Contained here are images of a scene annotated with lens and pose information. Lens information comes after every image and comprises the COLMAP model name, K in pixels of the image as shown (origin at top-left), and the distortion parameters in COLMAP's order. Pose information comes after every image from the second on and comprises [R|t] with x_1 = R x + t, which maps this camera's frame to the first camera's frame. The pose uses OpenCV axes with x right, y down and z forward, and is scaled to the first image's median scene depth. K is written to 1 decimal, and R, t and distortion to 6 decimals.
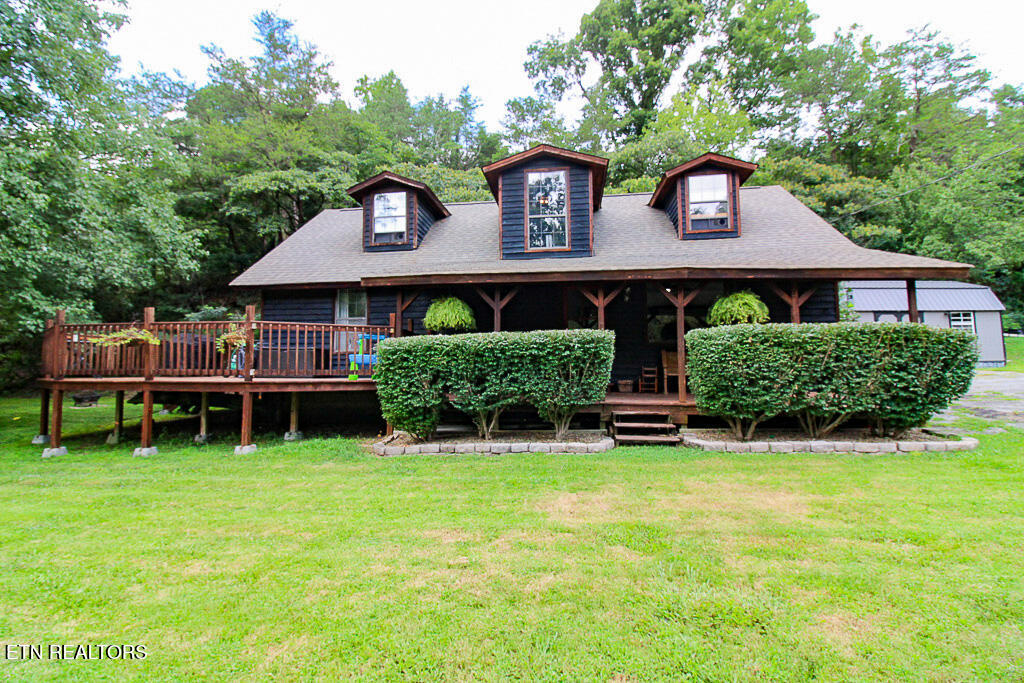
lens RADIAL K [[473.9, 0, 511.3], [0, 473.9, 332.5], [0, 0, 1]] dist [0.001998, -0.014943]
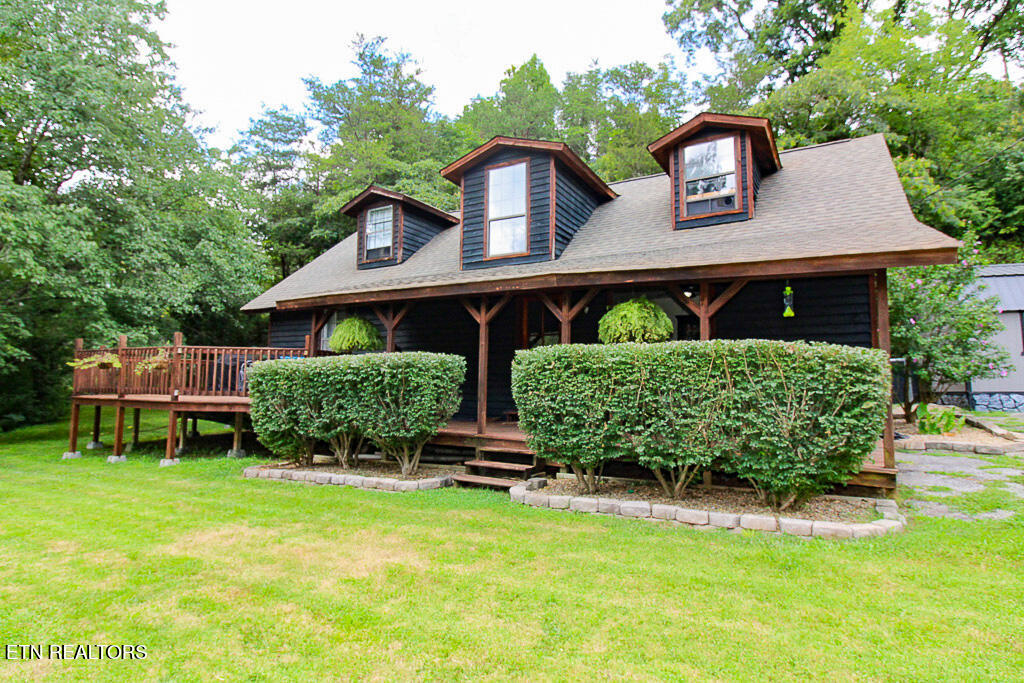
lens RADIAL K [[559.1, 0, 510.9], [0, 559.1, 333.8], [0, 0, 1]] dist [-0.002526, -0.000789]
pose [[0.925392, -0.020016, -0.378483, 0.599045], [0.012271, 0.999663, -0.022864, -0.012149], [0.378813, 0.016514, 0.925326, 0.080600]]
